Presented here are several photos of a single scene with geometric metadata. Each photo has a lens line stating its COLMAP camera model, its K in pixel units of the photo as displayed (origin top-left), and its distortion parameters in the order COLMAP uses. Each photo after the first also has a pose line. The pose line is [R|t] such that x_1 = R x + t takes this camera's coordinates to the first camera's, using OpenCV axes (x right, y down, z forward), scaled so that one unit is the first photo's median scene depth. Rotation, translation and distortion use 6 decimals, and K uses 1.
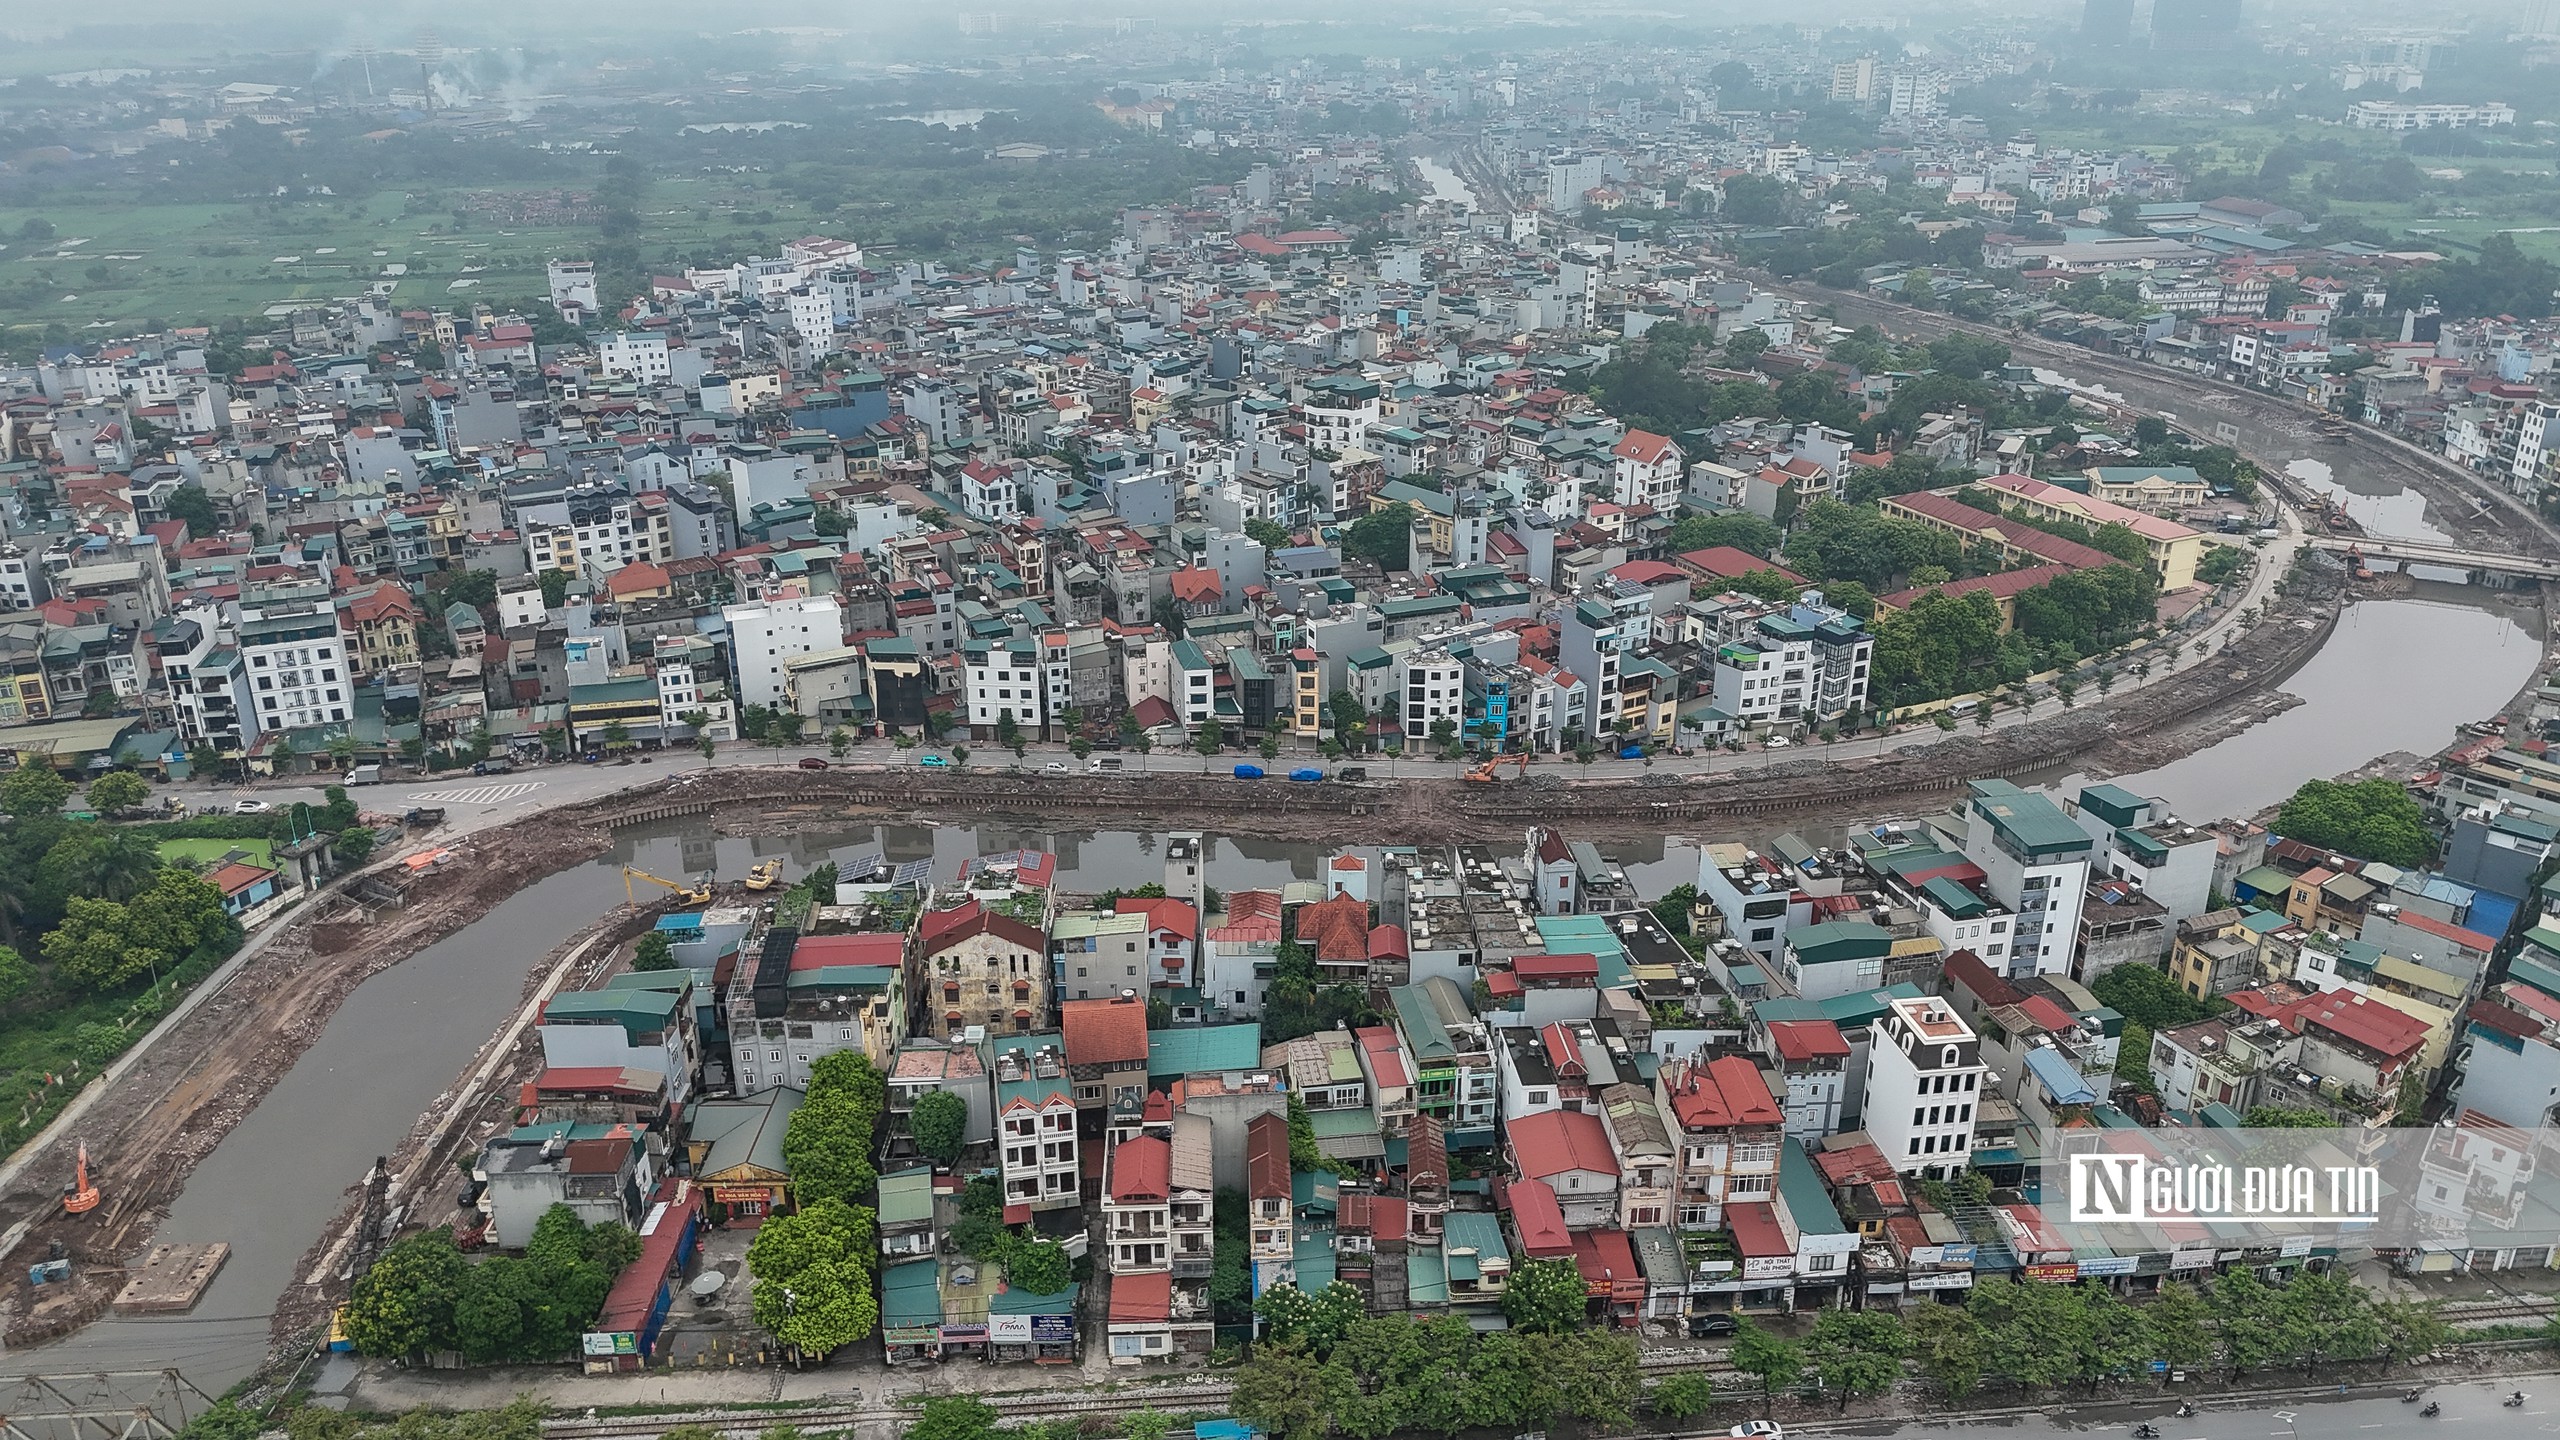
lens RADIAL K [[1877.0, 0, 1284.3], [0, 1877.0, 723.7], [0, 0, 1]] dist [0.075271, -0.064192]
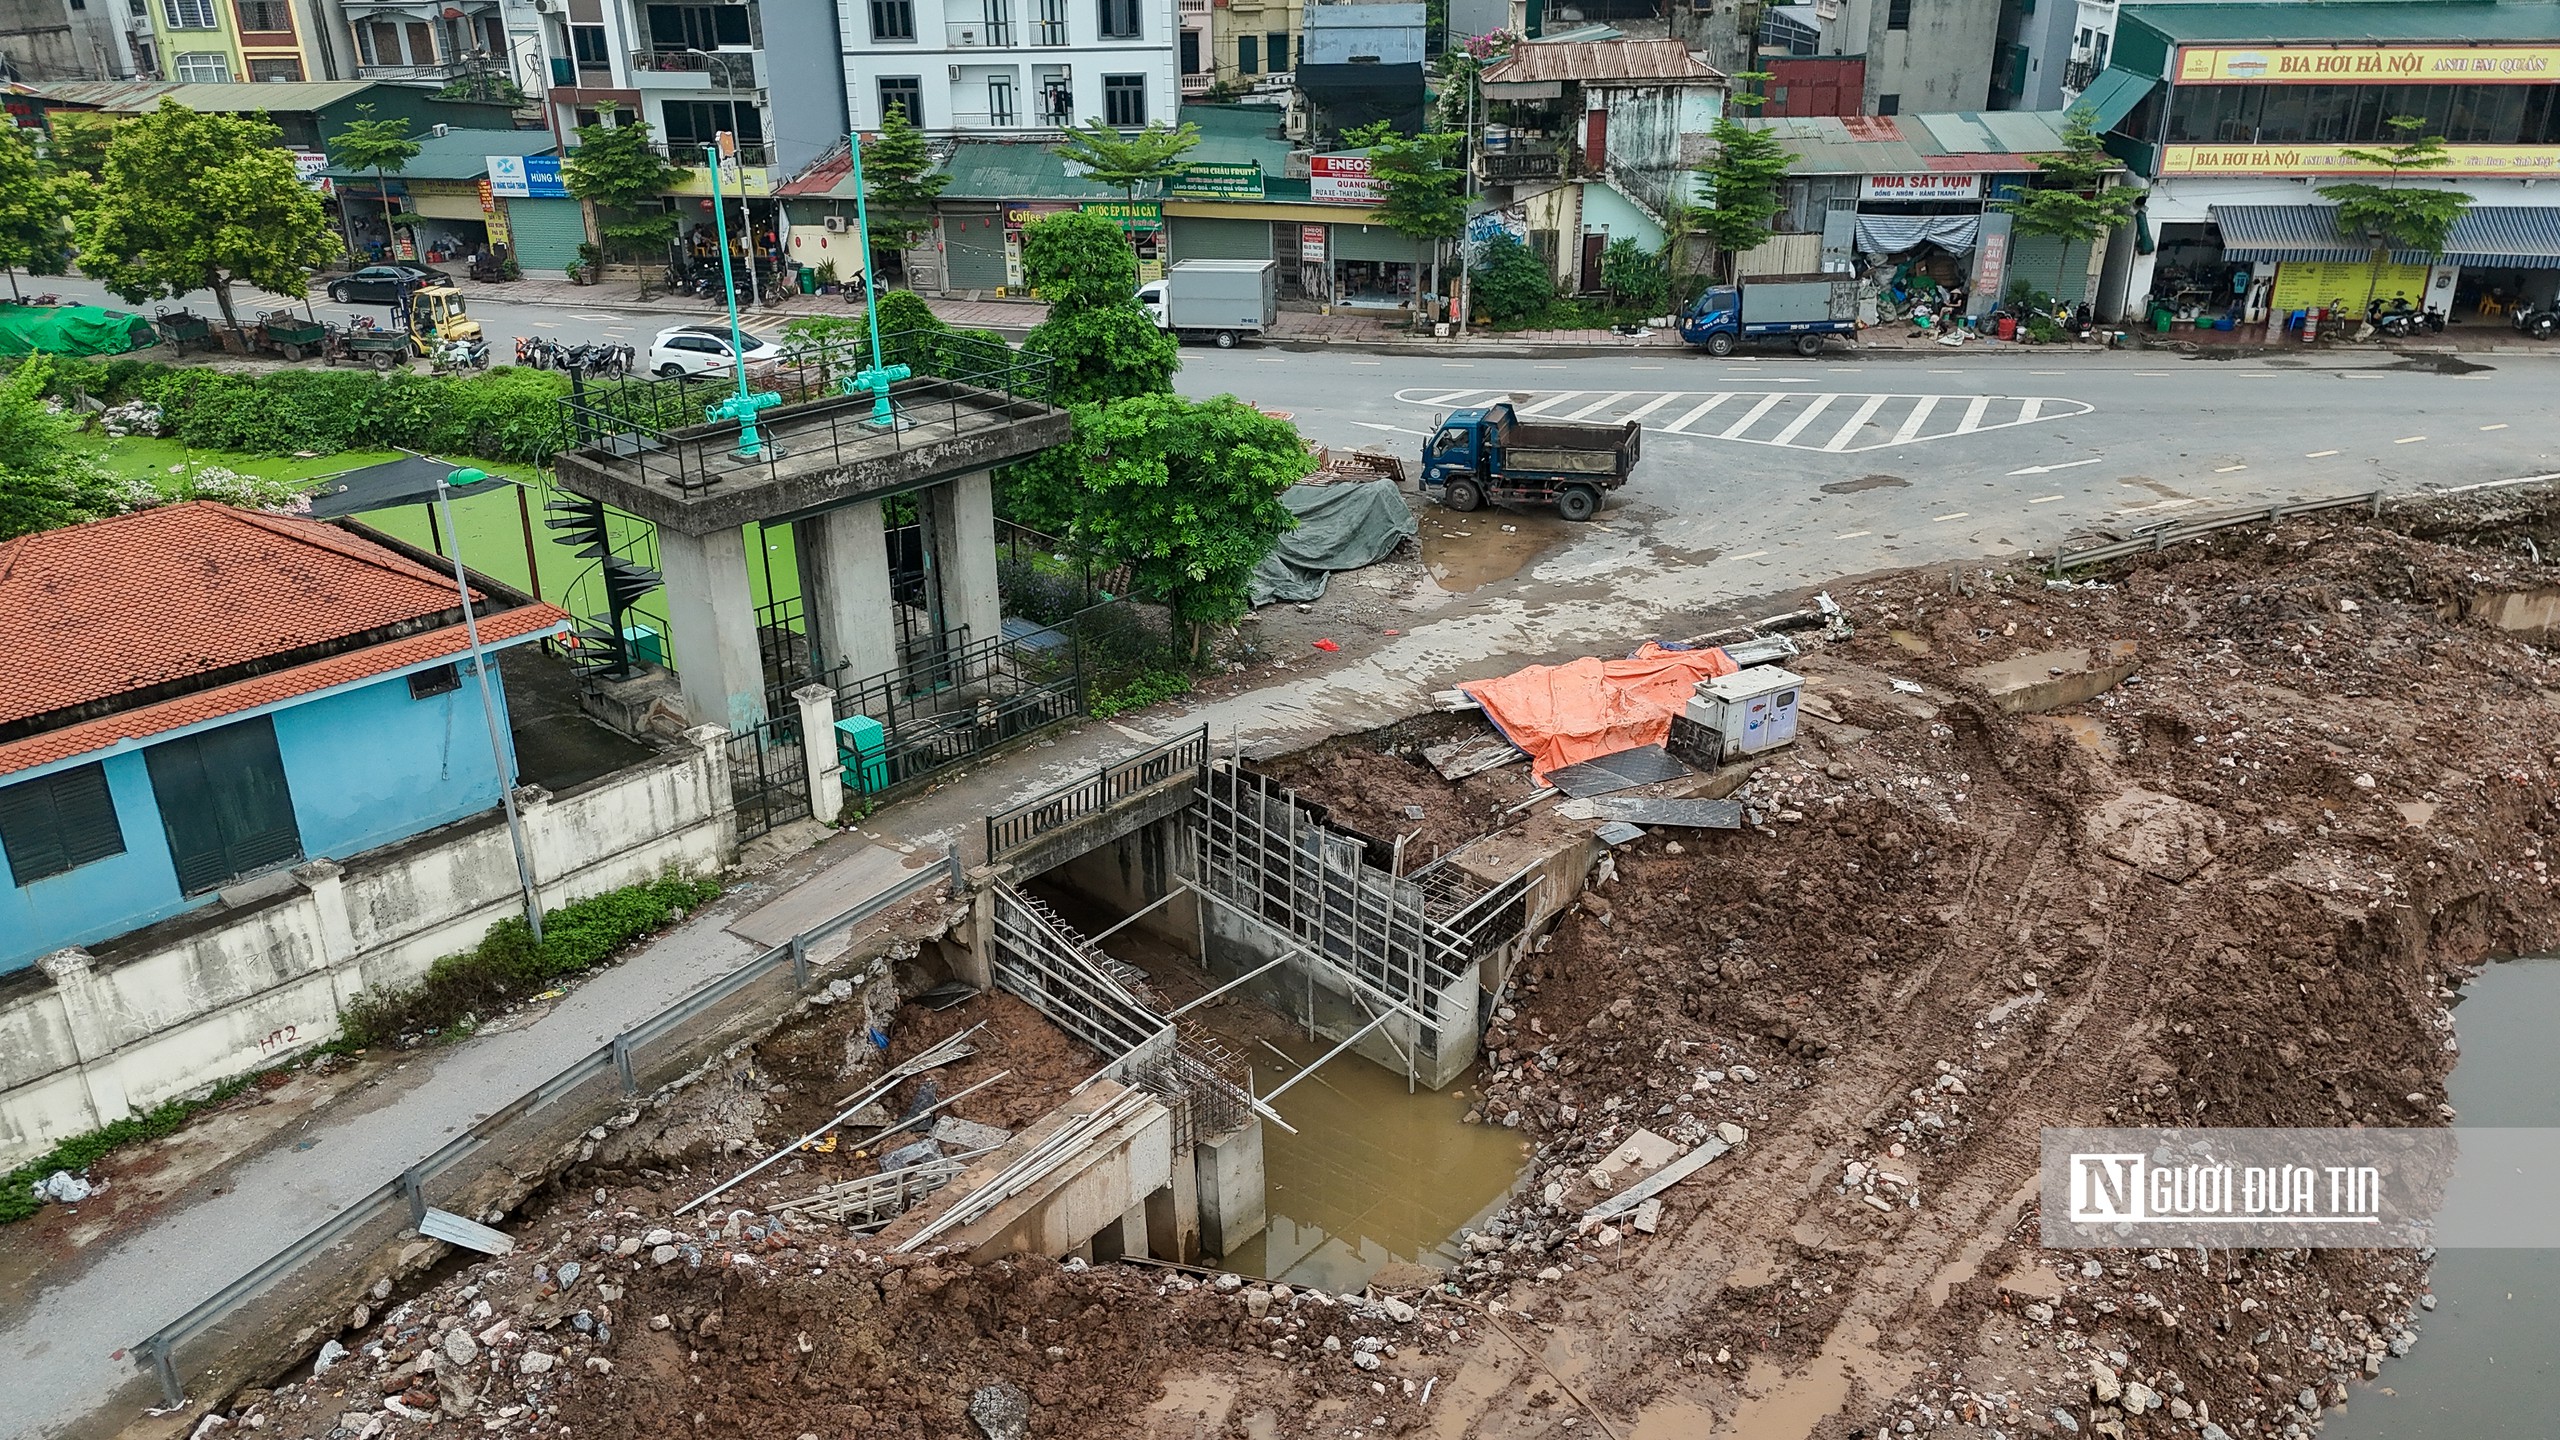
lens RADIAL K [[1877.0, 0, 1284.3], [0, 1877.0, 723.7], [0, 0, 1]] dist [0.075271, -0.064192]
pose [[0.929634, 0.141997, -0.340026, -0.387276], [-0.134864, 0.989857, 0.044652, 0.063160], [0.342918, 0.004347, 0.939355, 0.785962]]
